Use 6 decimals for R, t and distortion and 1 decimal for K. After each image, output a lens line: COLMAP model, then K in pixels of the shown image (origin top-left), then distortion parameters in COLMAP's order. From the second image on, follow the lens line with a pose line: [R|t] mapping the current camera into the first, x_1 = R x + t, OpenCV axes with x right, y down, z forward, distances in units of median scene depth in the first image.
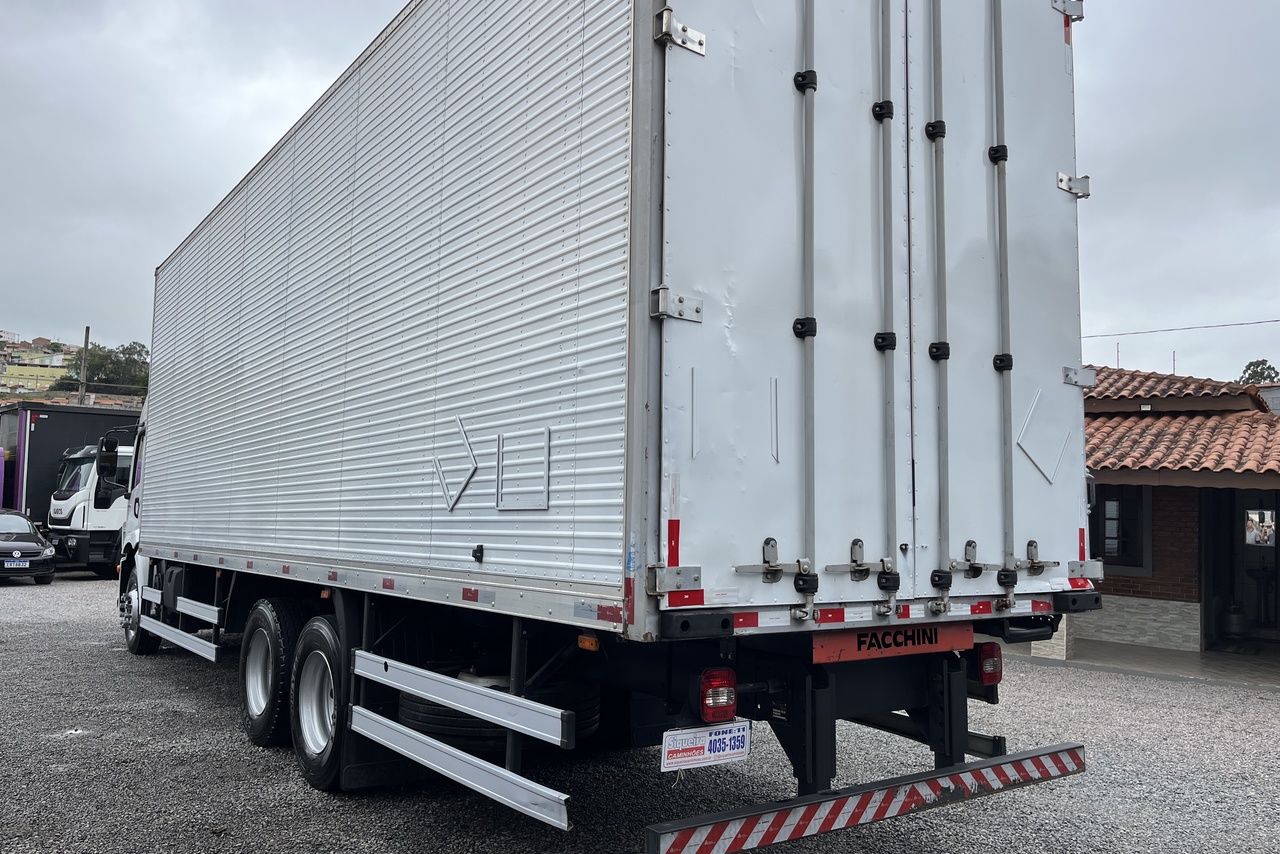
lens RADIAL K [[981.8, 0, 637.3], [0, 981.8, 426.7], [0, 0, 1]] dist [0.010558, -0.008519]
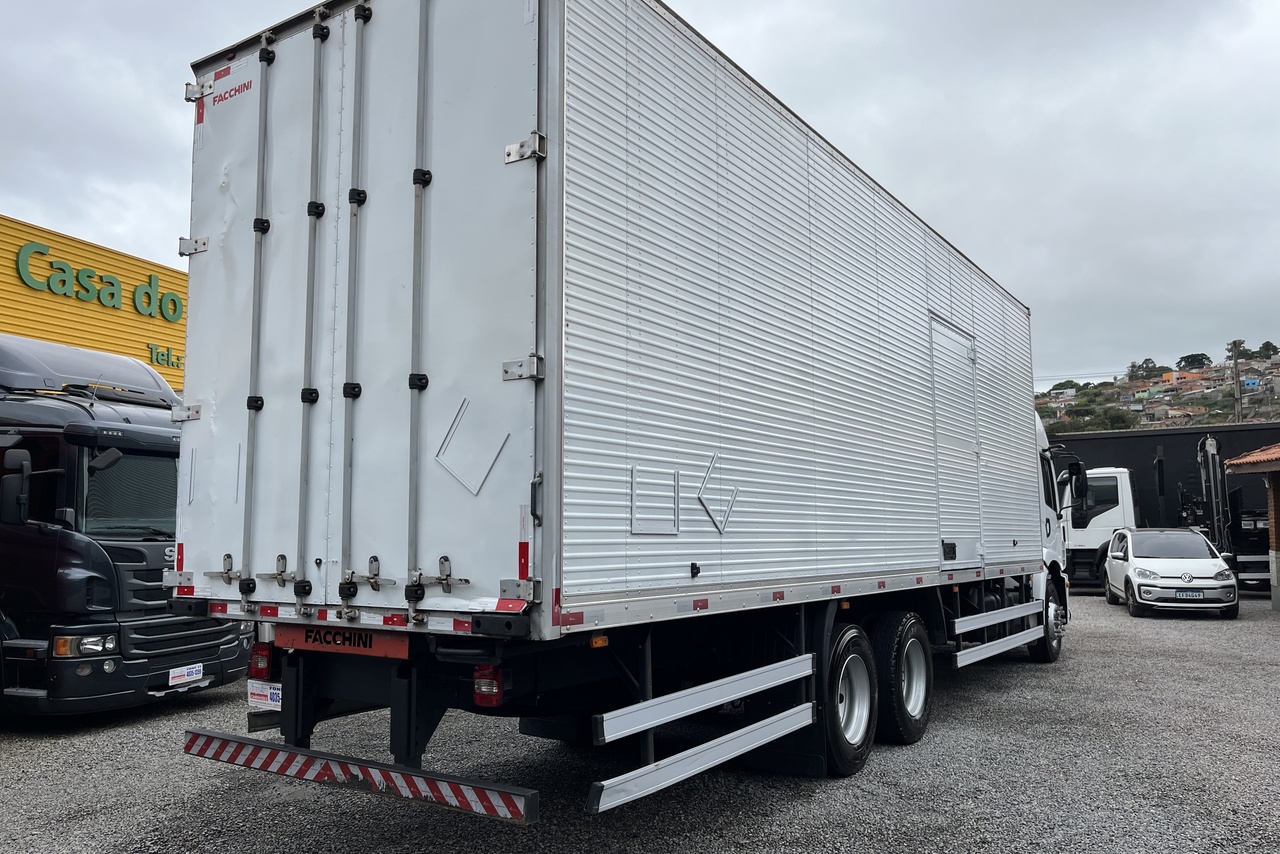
lens RADIAL K [[981.8, 0, 638.4], [0, 981.8, 428.4], [0, 0, 1]] dist [0.010558, -0.008519]
pose [[0.347827, -0.120006, -0.929847, 1.544418], [0.104208, 0.990578, -0.088863, 0.108170], [0.931749, -0.065988, 0.357055, 0.937431]]
